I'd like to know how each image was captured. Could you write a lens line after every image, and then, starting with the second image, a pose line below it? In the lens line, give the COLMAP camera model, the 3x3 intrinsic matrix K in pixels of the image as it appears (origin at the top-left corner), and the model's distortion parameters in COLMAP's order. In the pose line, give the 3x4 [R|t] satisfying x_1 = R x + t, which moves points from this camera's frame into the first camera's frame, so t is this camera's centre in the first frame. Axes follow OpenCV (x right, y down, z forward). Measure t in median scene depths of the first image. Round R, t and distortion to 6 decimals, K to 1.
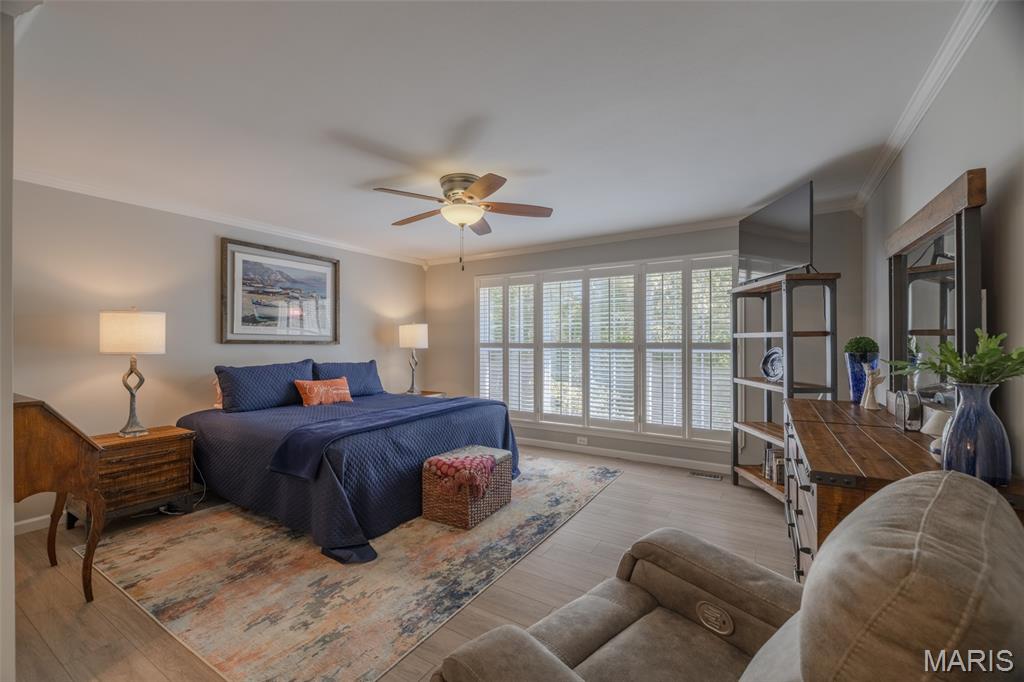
lens RADIAL K [[429.4, 0, 504.0], [0, 429.4, 341.7], [0, 0, 1]] dist [0.000314, 0.000332]
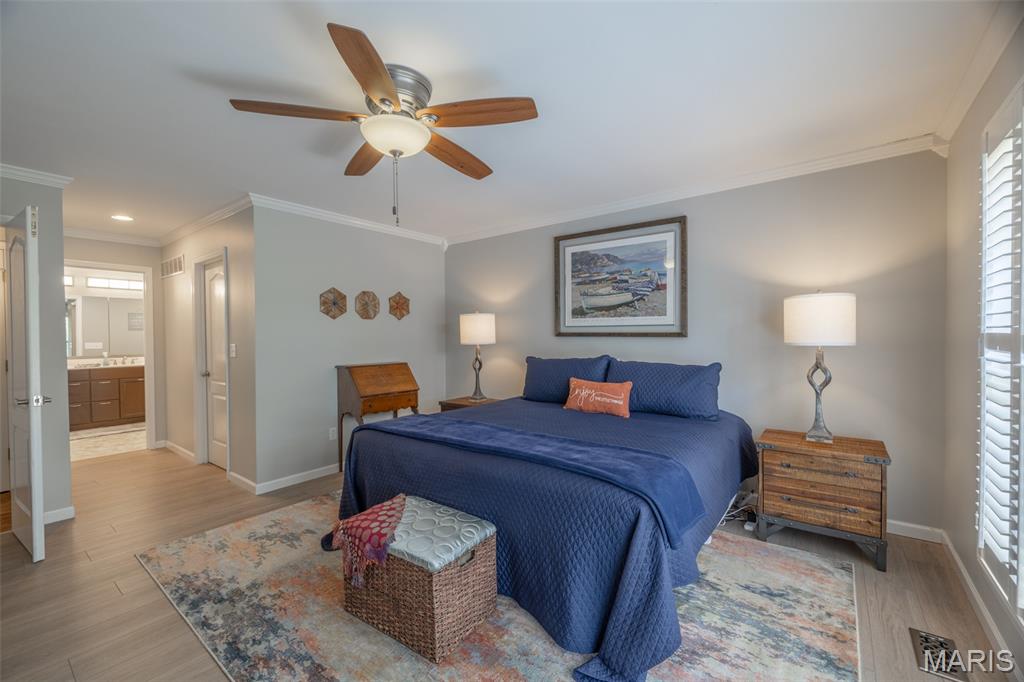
lens RADIAL K [[429.4, 0, 503.8], [0, 429.4, 340.9], [0, 0, 1]] dist [0.000314, 0.000332]
pose [[-0.099277, 0.004534, -0.995050, 0.401134], [0.005026, 0.999979, 0.004055, 0.009780], [0.995047, -0.004598, -0.099297, 0.932691]]
